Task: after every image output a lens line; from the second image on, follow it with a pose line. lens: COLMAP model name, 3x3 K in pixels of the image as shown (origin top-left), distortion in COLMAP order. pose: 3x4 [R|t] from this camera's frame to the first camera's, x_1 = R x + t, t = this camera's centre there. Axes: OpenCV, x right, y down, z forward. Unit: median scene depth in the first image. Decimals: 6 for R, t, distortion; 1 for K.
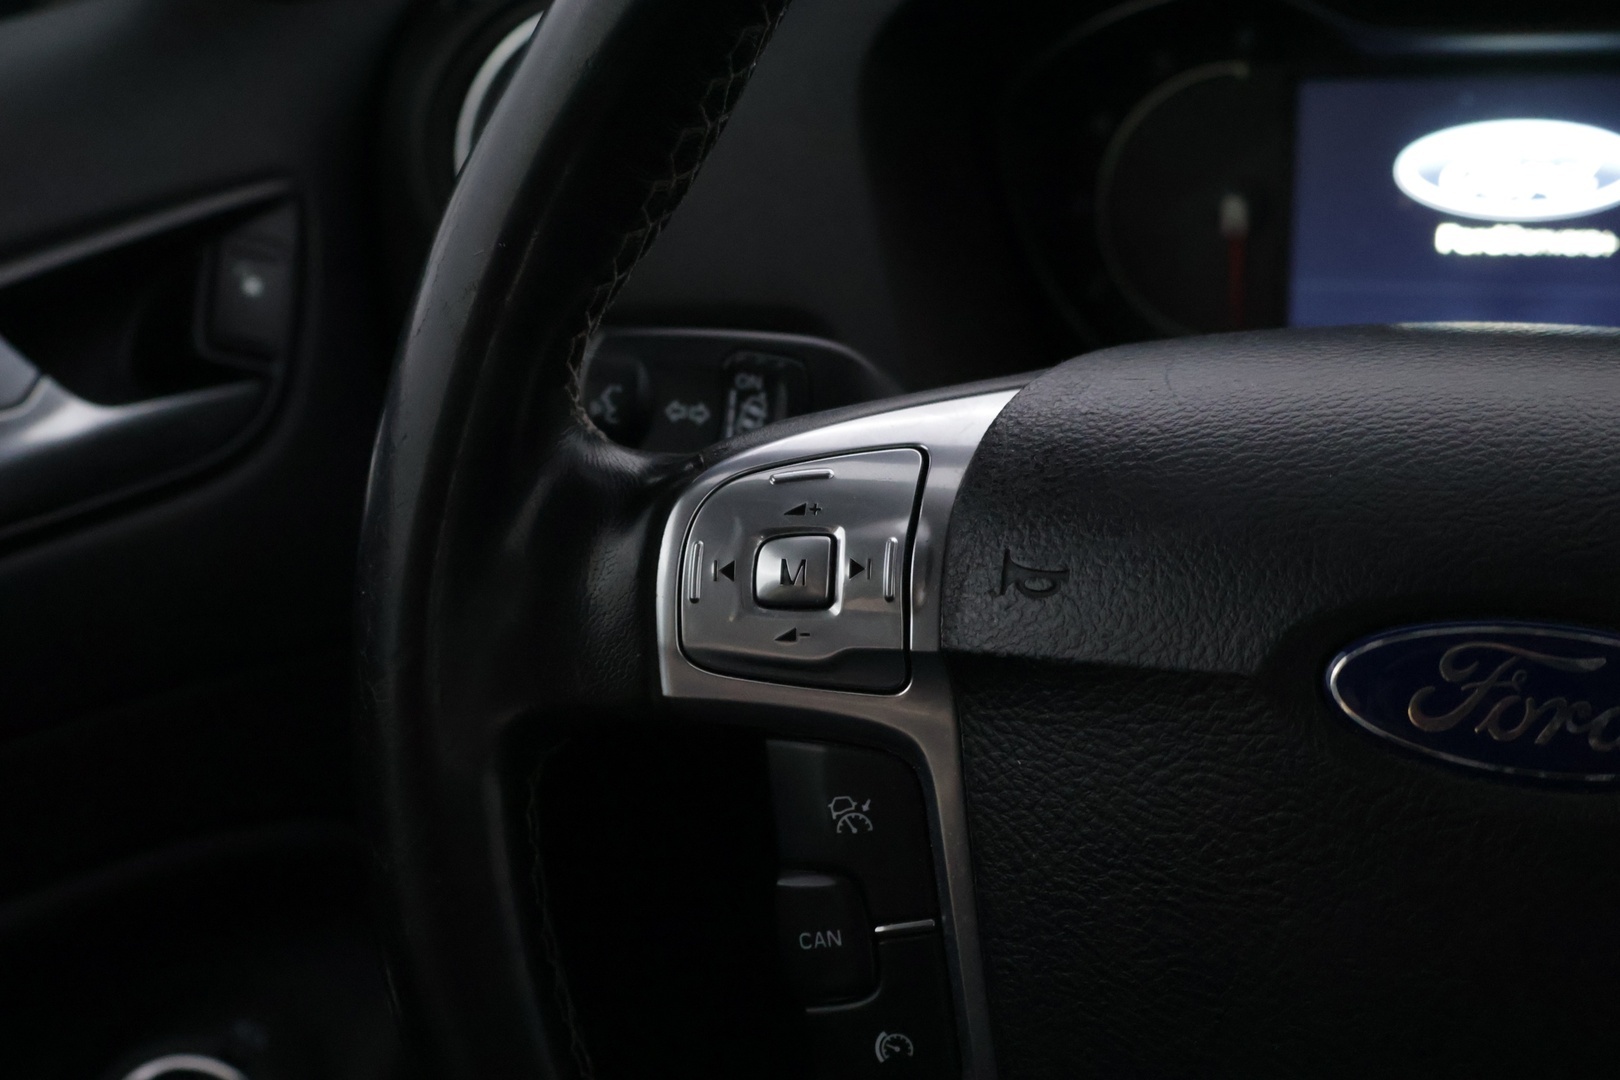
lens RADIAL K [[2035.9, 0, 807.4], [0, 2035.9, 525.6], [0, 0, 1]] dist [-0.000703, 0.000000]
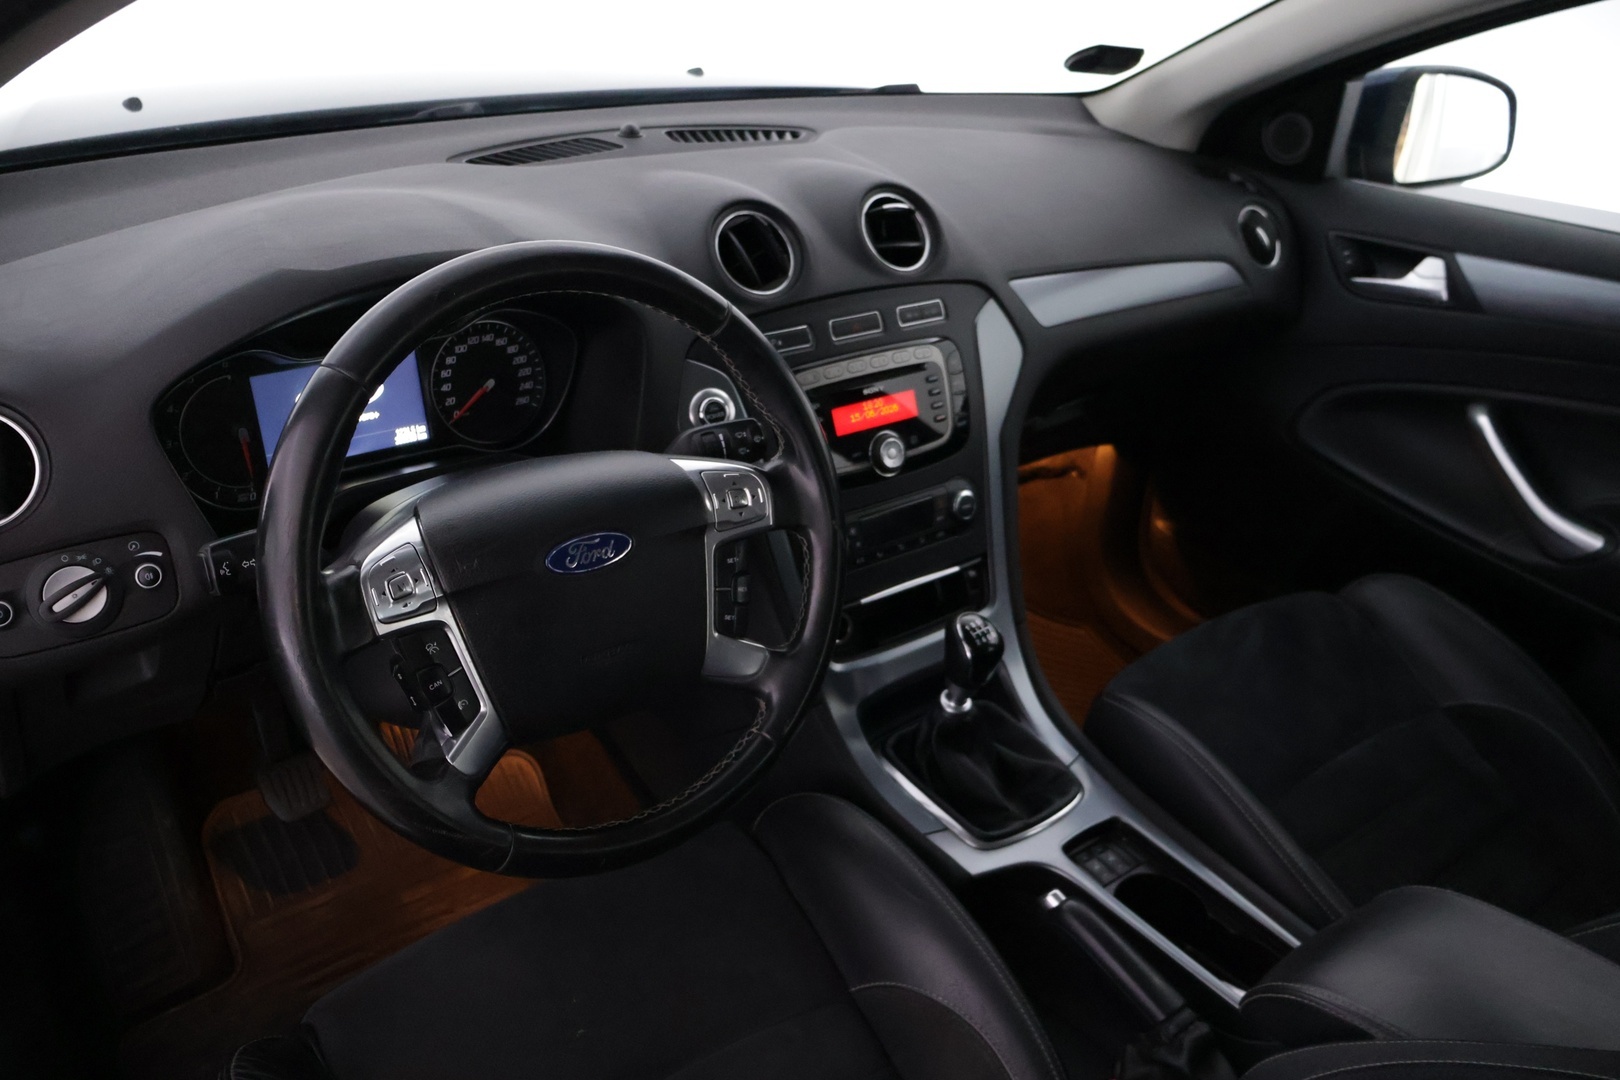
lens RADIAL K [[1362.6, 0, 812.1], [0, 1362.6, 544.9], [0, 0, 1]] dist [0.009888, -0.016833]
pose [[0.516700, -0.292986, 0.804475, -1.465114], [0.249130, 0.950417, 0.186125, -0.297830], [-0.819118, 0.104248, 0.564072, -0.868728]]
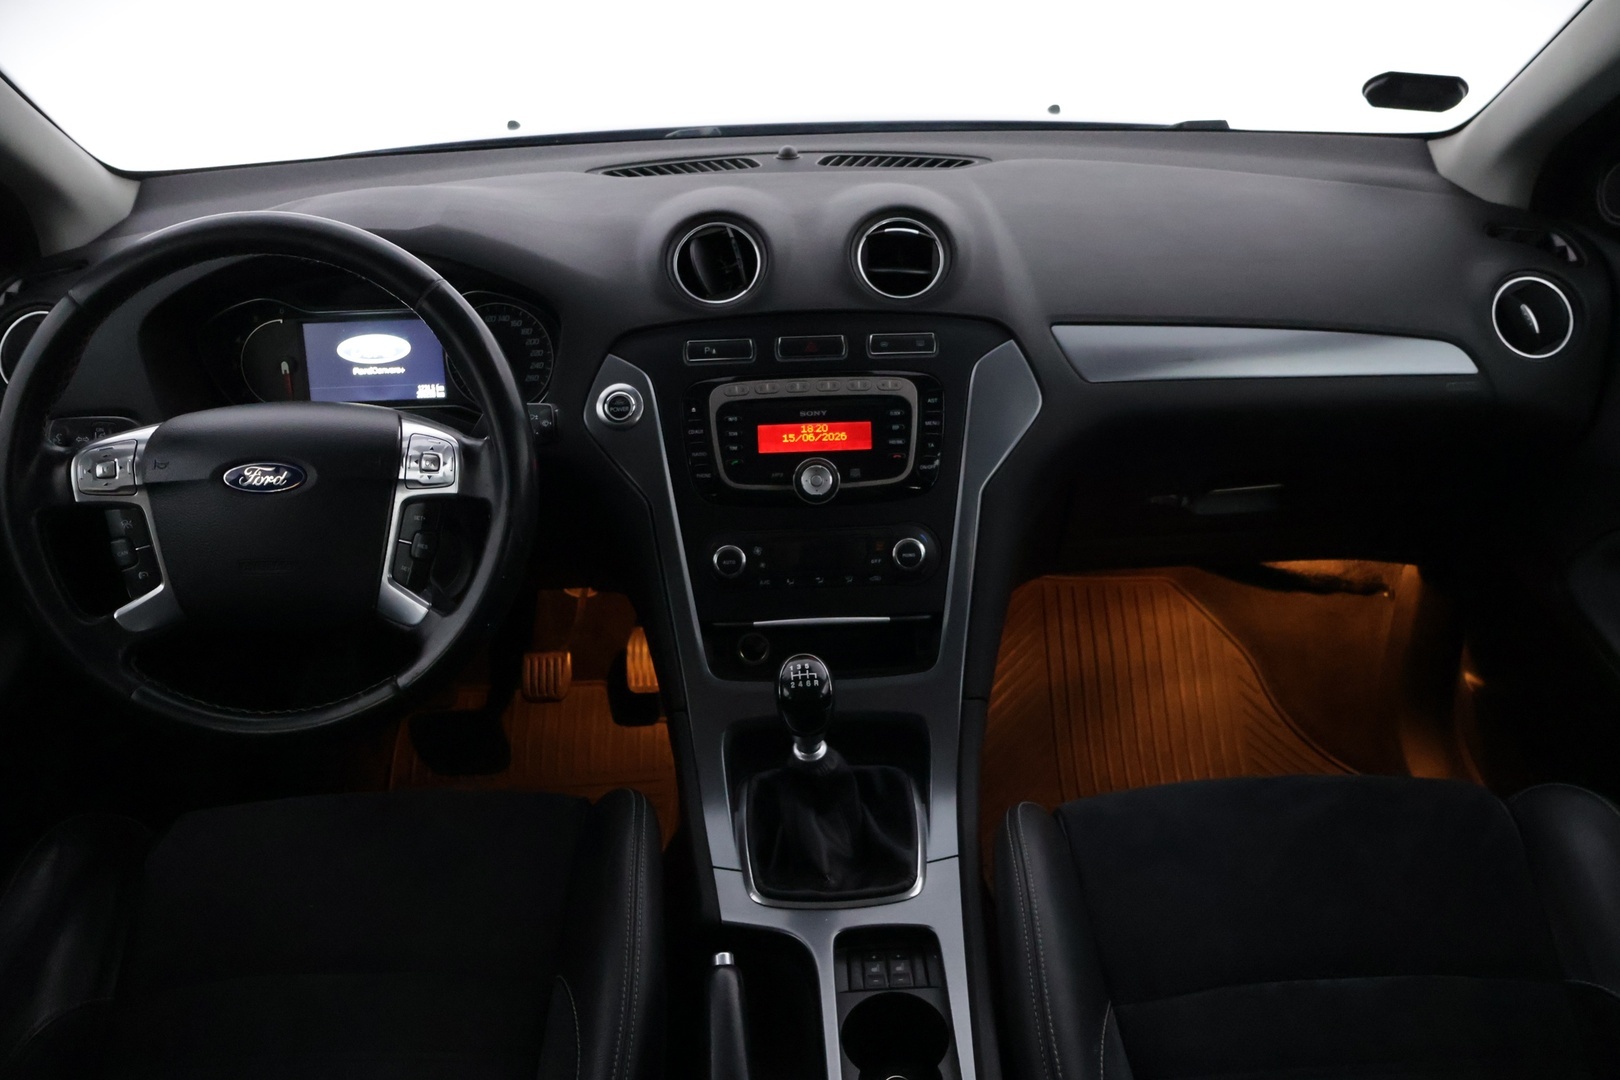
lens RADIAL K [[1362.6, 0, 803.4], [0, 1362.6, 533.7], [0, 0, 1]] dist [0.009888, -0.016833]
pose [[0.928381, -0.104633, 0.356597, 0.323203], [0.102540, 0.994419, 0.024827, 0.237921], [-0.357204, 0.013517, 0.933928, -2.257418]]
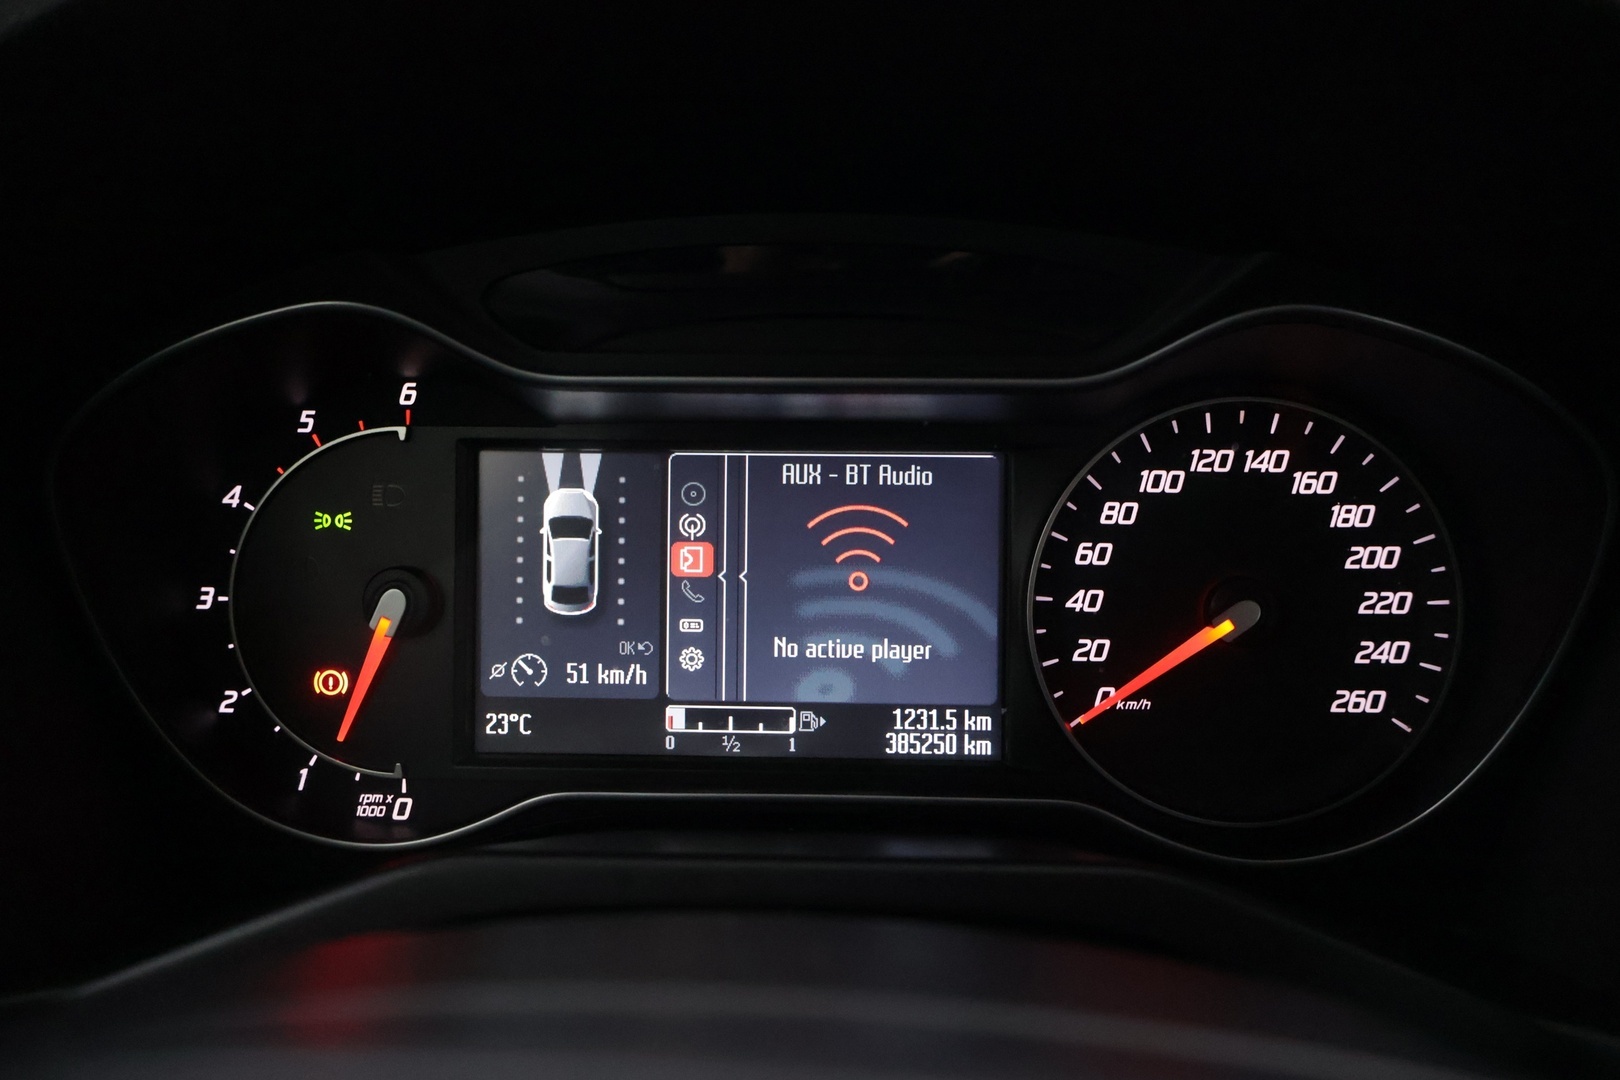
lens RADIAL K [[1362.6, 0, 808.8], [0, 1362.6, 538.2], [0, 0, 1]] dist [0.009888, -0.016833]
pose [[0.947966, 0.014282, 0.318052, 0.355788], [0.048575, 0.980809, -0.188825, -0.135014], [-0.314645, 0.194449, 0.929079, 0.836466]]
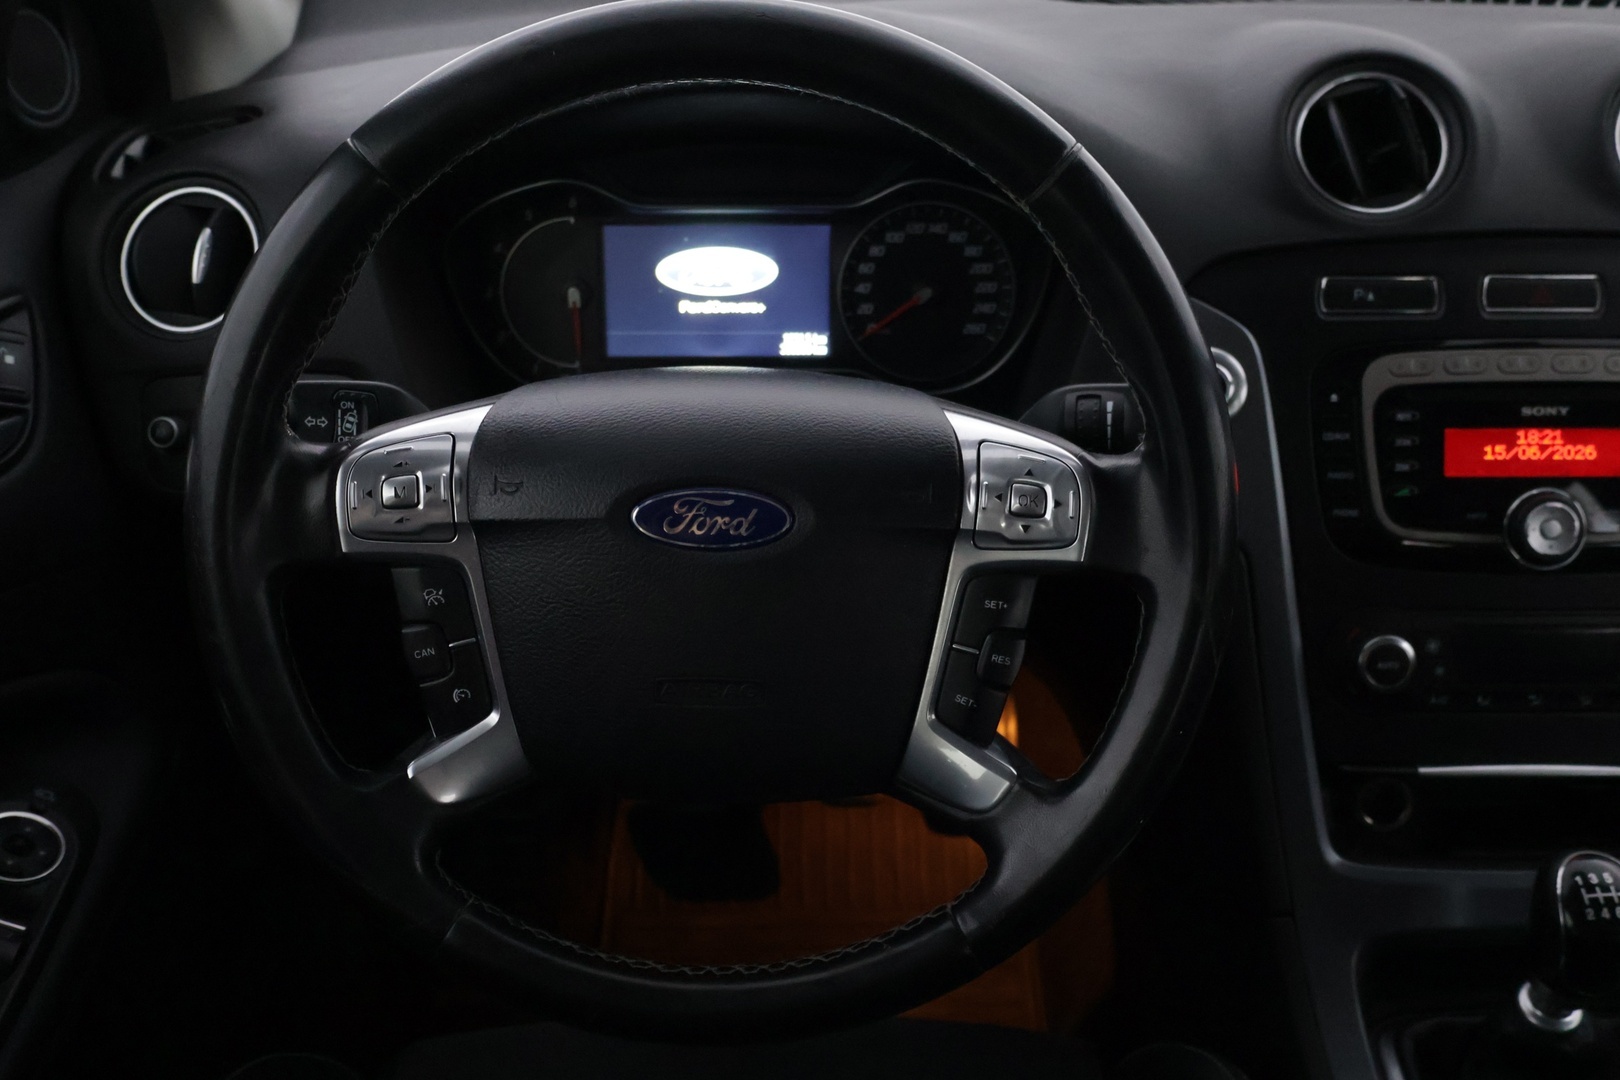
lens RADIAL K [[1523.2, 0, 810.9], [0, 1523.2, 533.2], [0, 0, 1]] dist [0.007400, 0.000000]
pose [[0.934685, -0.081533, 0.346000, -0.167837], [0.067414, 0.996334, 0.052671, 0.009603], [-0.349026, -0.025905, 0.936755, -0.740080]]
